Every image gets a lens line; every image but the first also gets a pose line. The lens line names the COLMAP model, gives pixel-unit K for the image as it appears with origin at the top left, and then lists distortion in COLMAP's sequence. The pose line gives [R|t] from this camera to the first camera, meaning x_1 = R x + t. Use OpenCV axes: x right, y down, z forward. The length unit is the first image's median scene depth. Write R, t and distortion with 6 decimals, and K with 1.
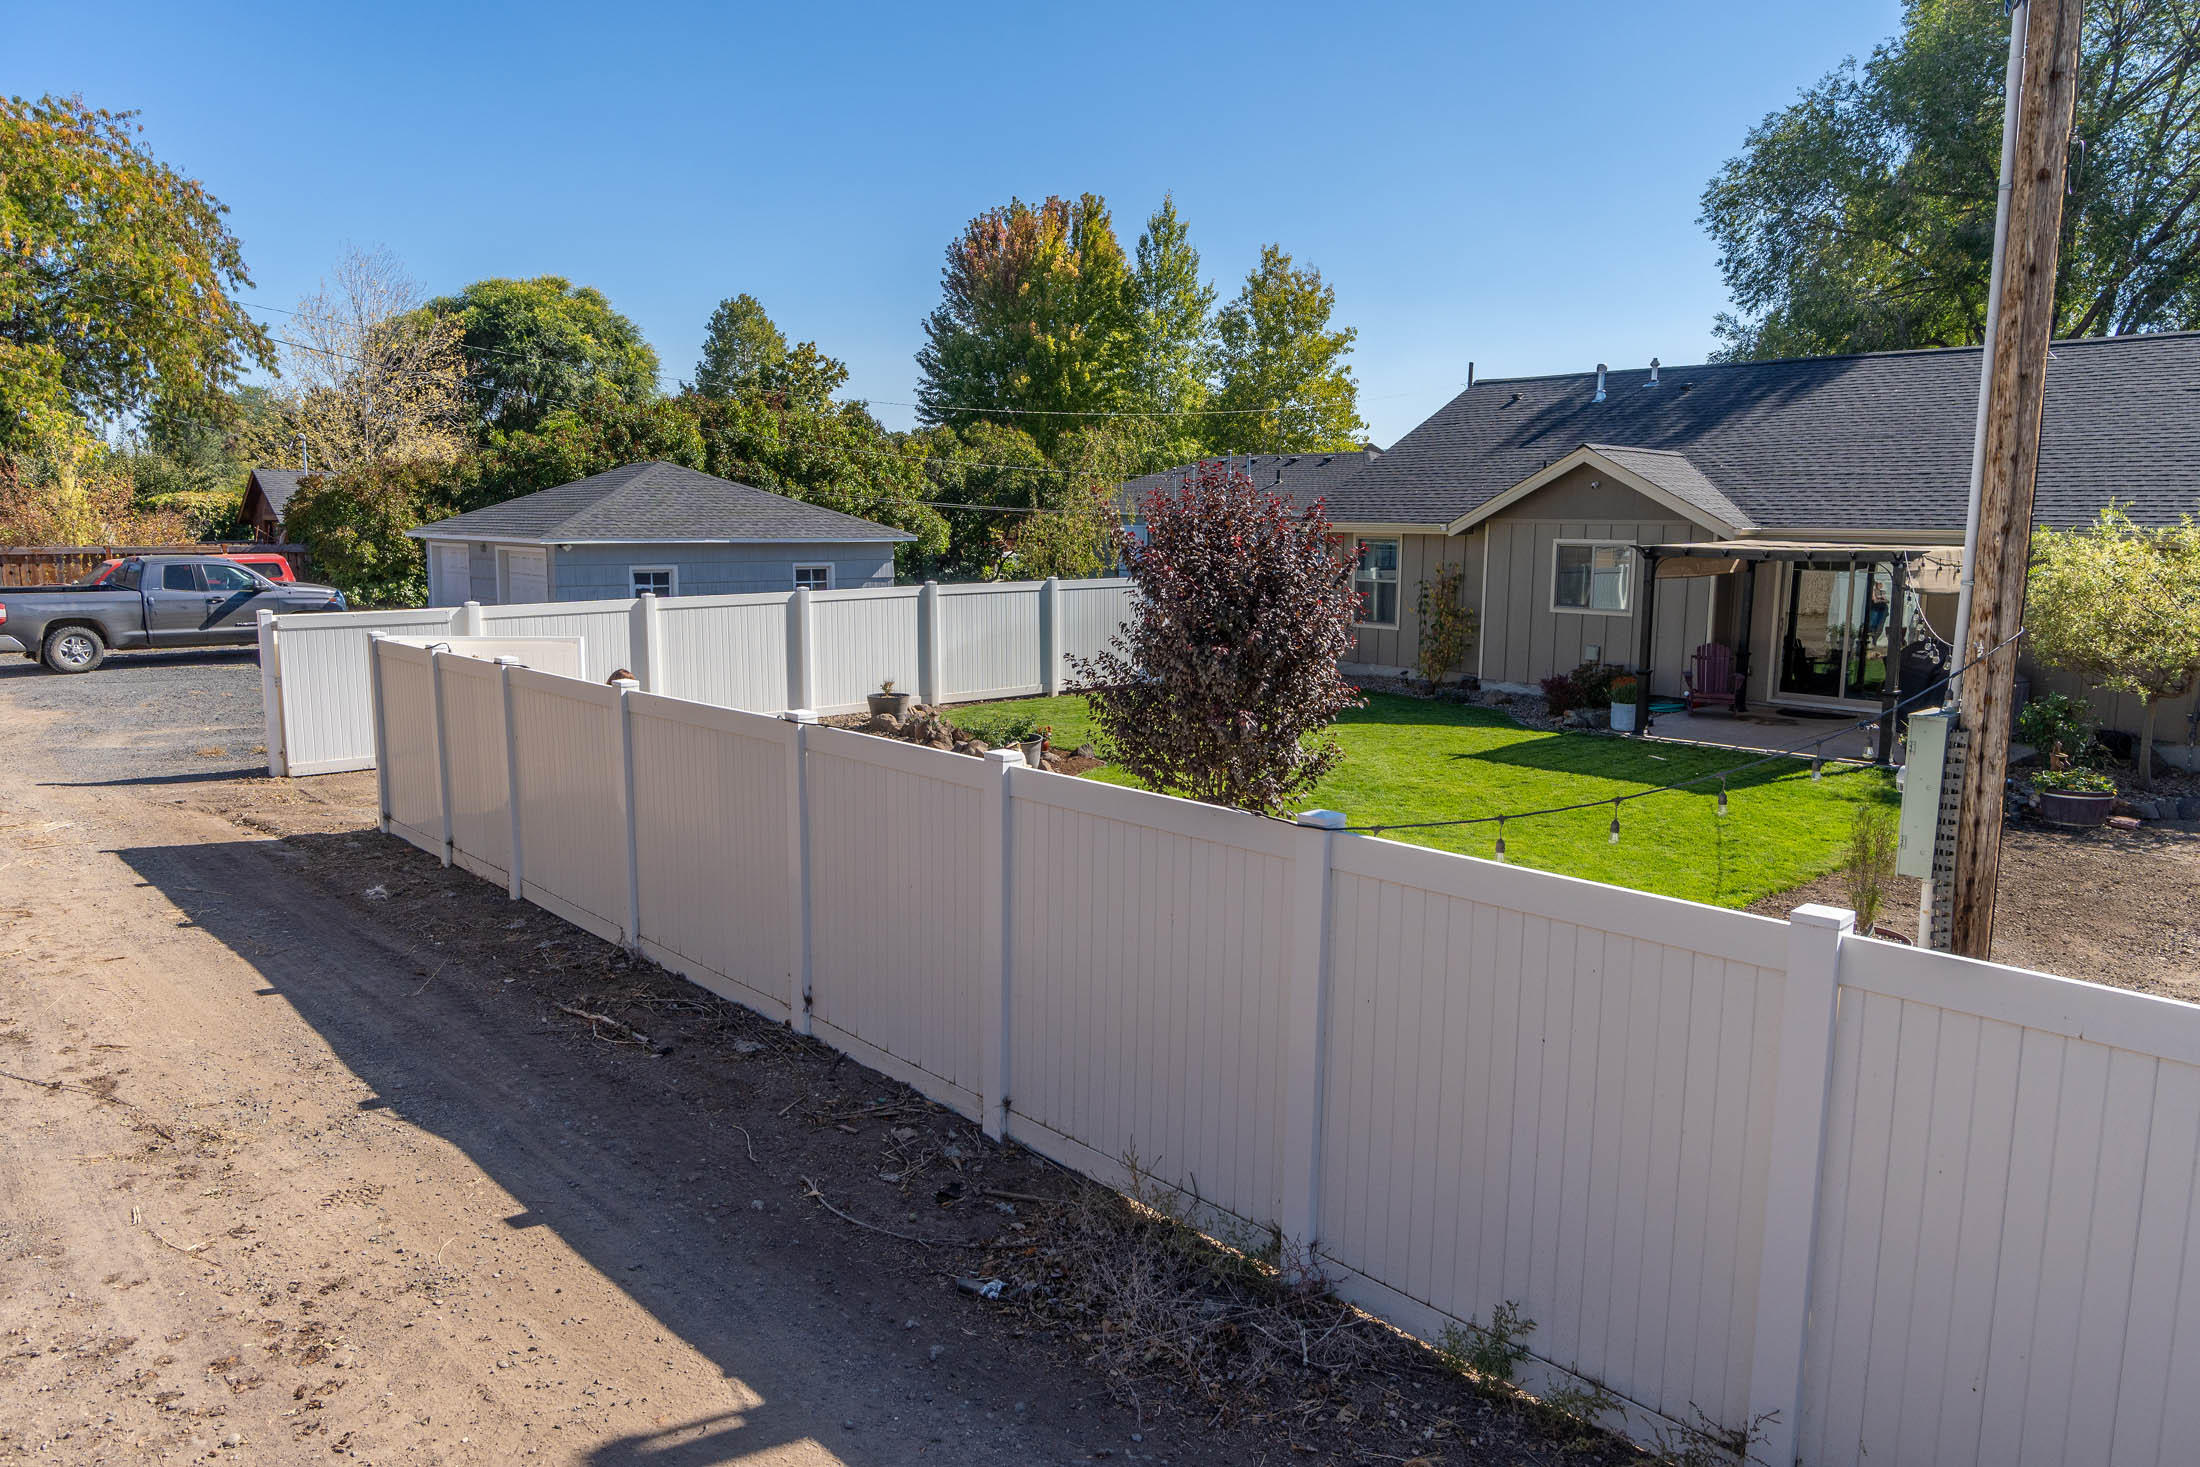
lens RADIAL K [[1488.1, 0, 1080.0], [0, 1488.1, 748.4], [0, 0, 1]] dist [-0.013112, 0.007855]
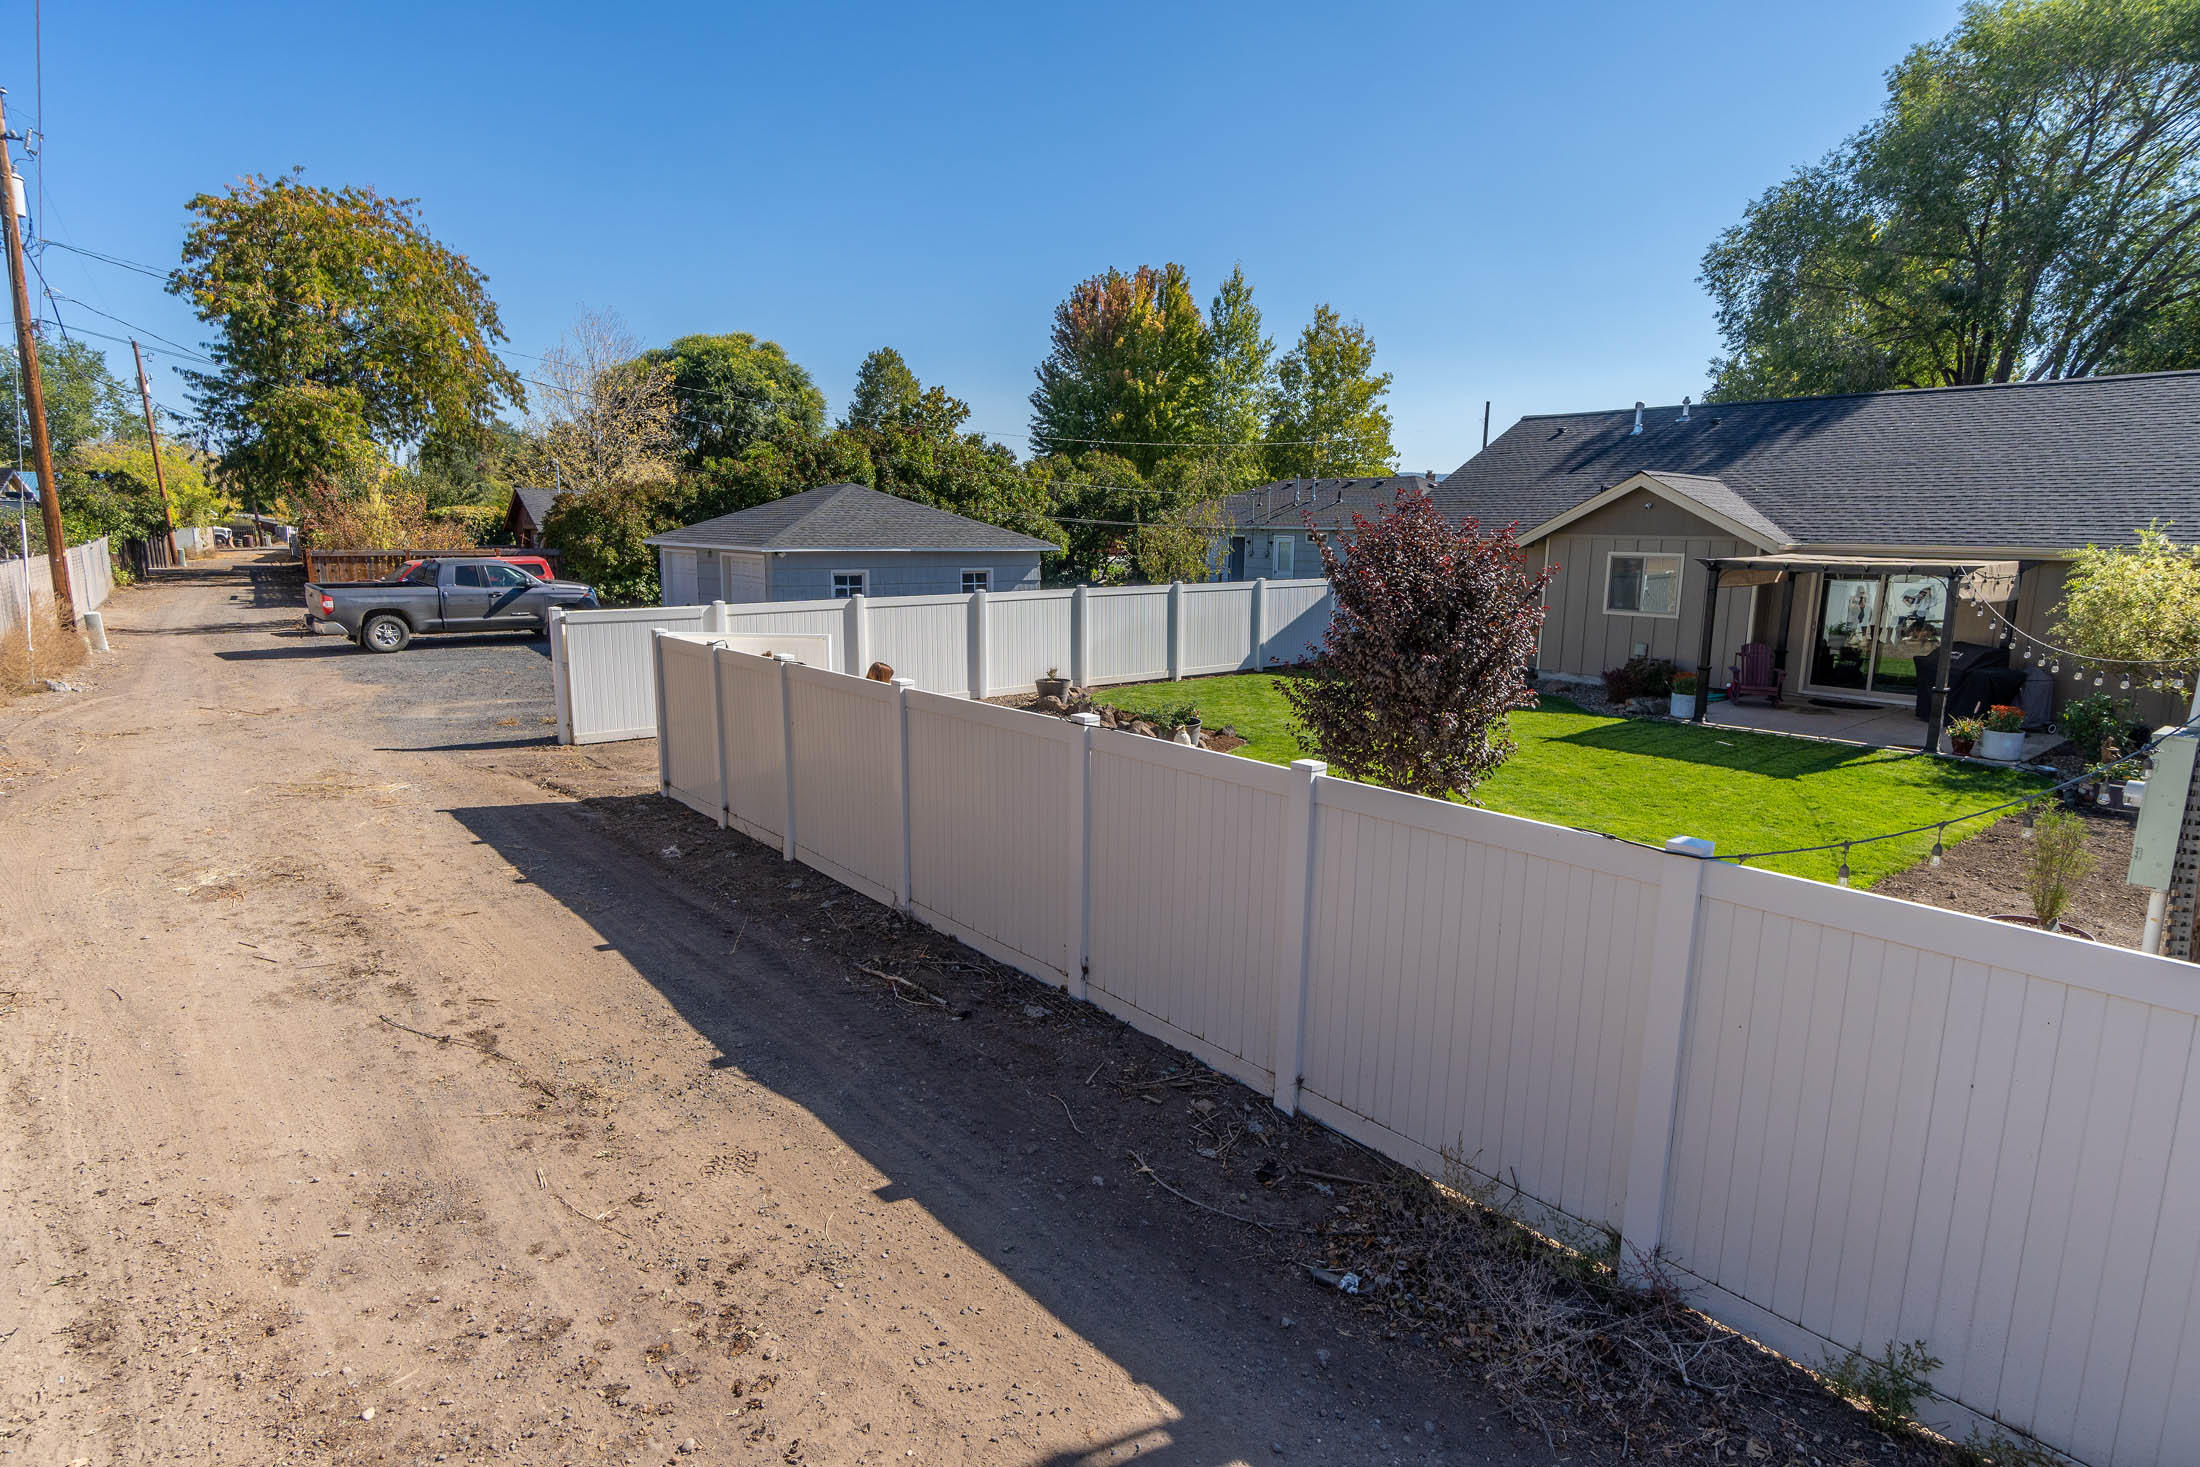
lens RADIAL K [[1191.1, 0, 1092.6], [0, 1191.1, 749.0], [0, 0, 1]] dist [0.003917, -0.001666]
pose [[0.998649, 0.013504, -0.050179, -0.037902], [-0.012040, 0.999496, 0.029366, -0.007017], [0.050550, -0.028722, 0.998308, 0.029201]]
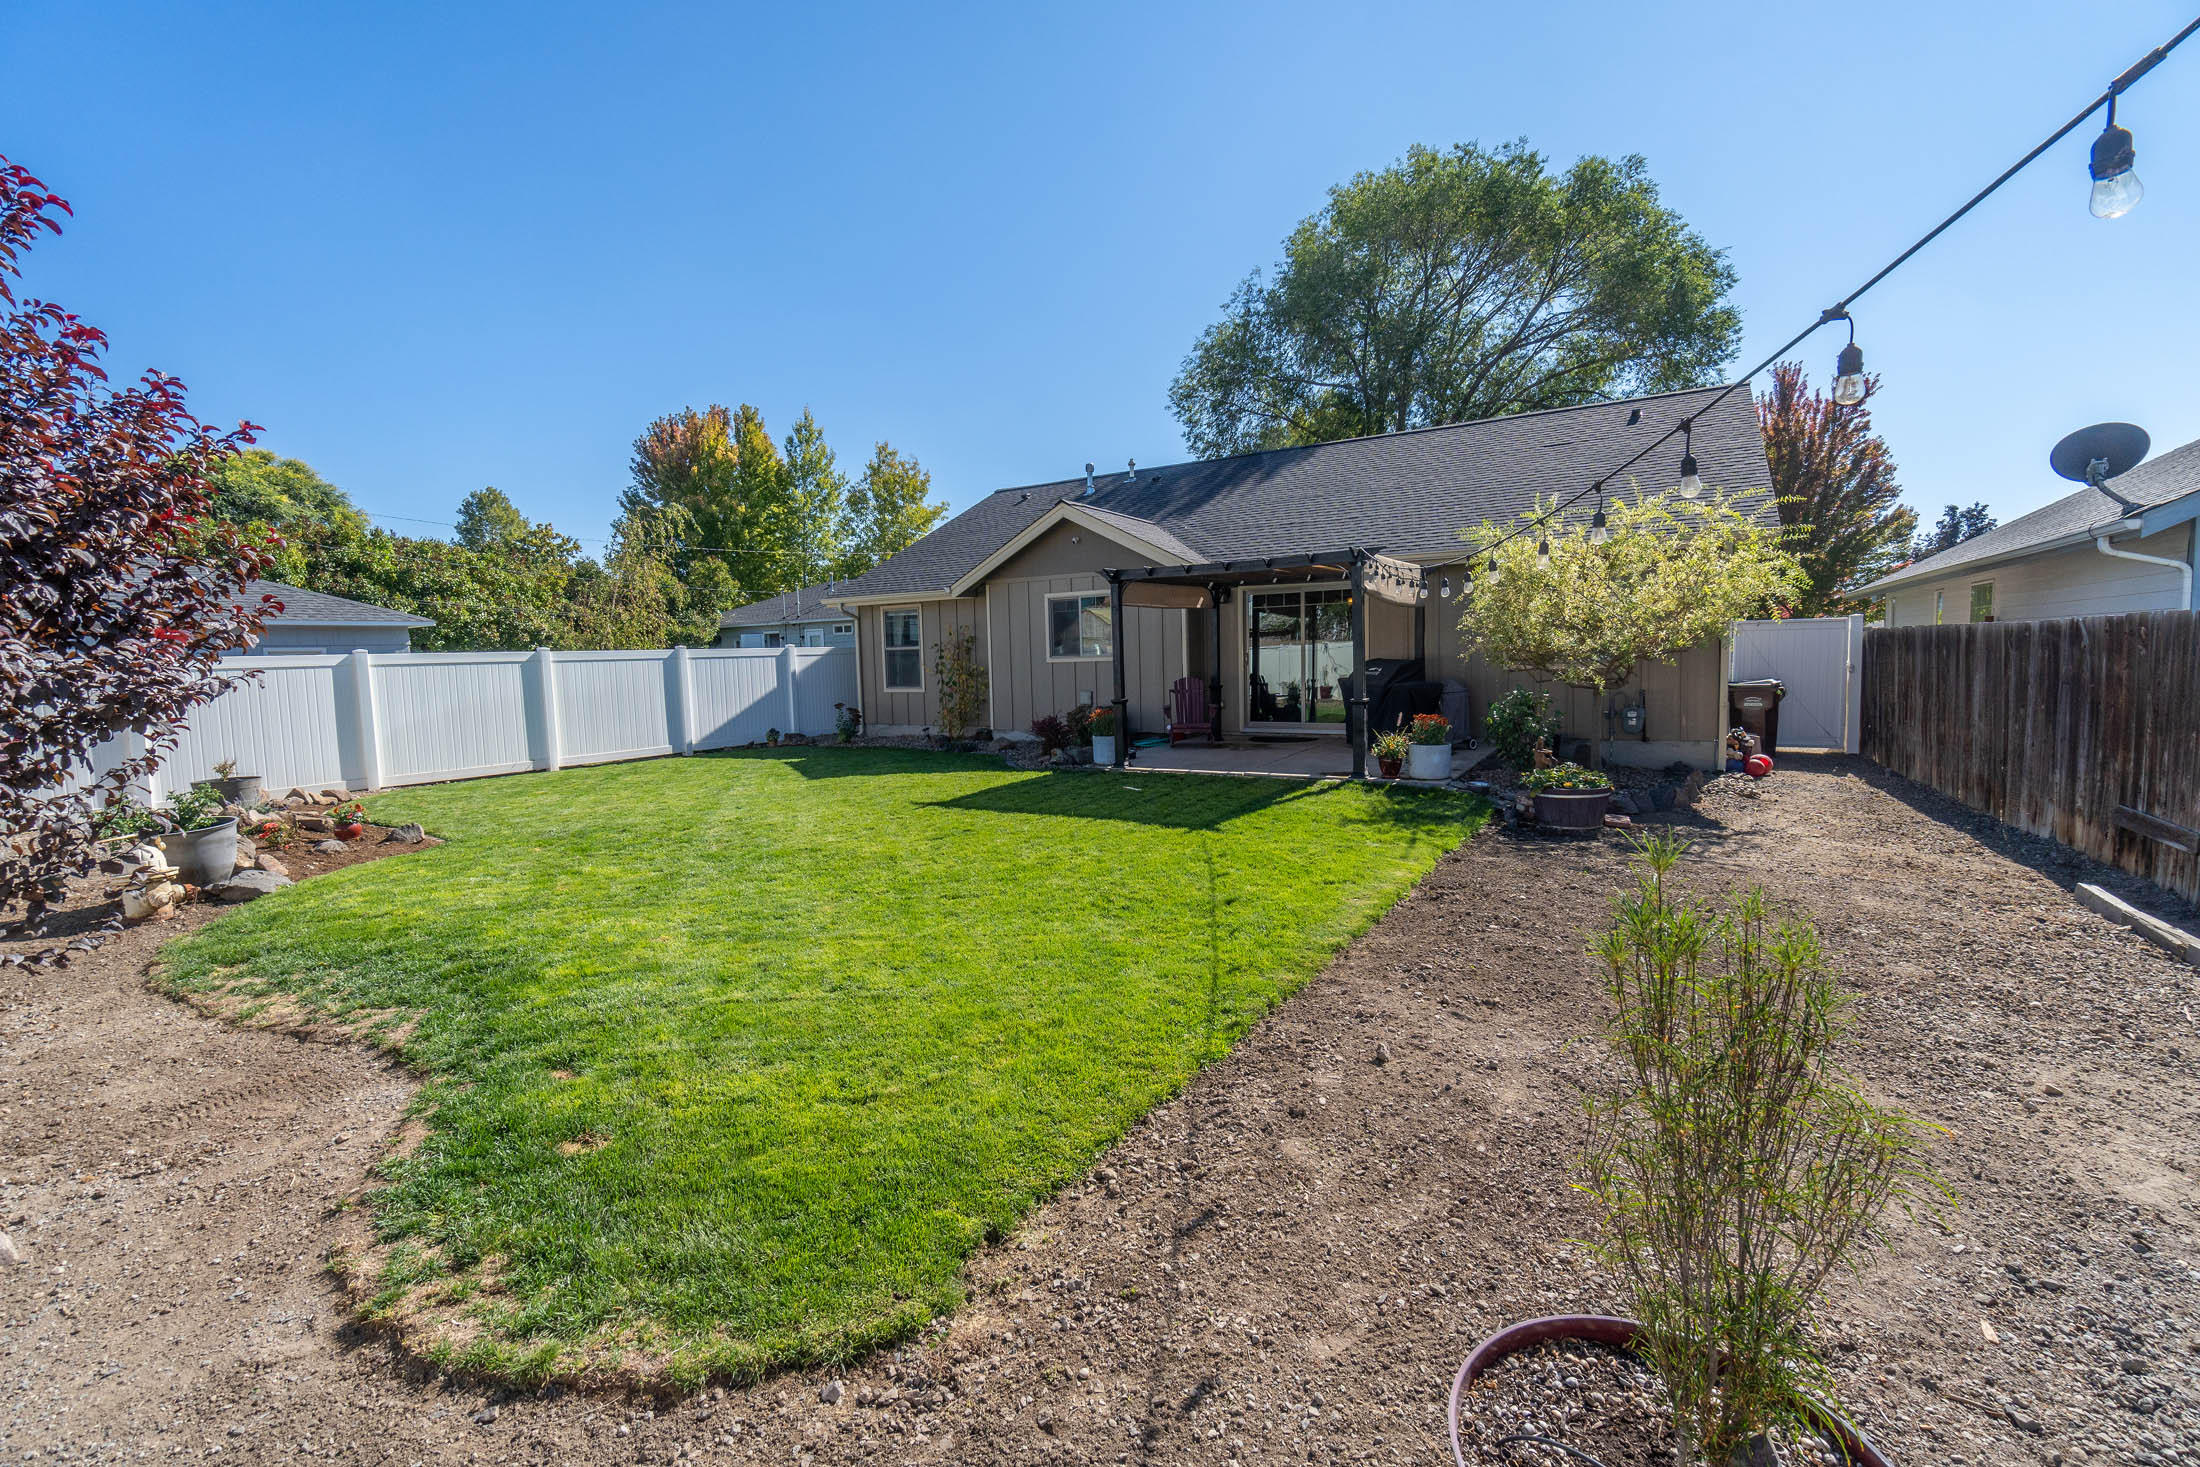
lens RADIAL K [[1049.2, 0, 1098.3], [0, 1049.2, 725.1], [0, 0, 1]] dist [-0.003713, -0.000457]
pose [[0.954027, -0.052179, 0.295143, 0.120905], [0.075006, 0.994960, -0.066552, 0.005731], [-0.290183, 0.085630, 0.953132, 0.262204]]
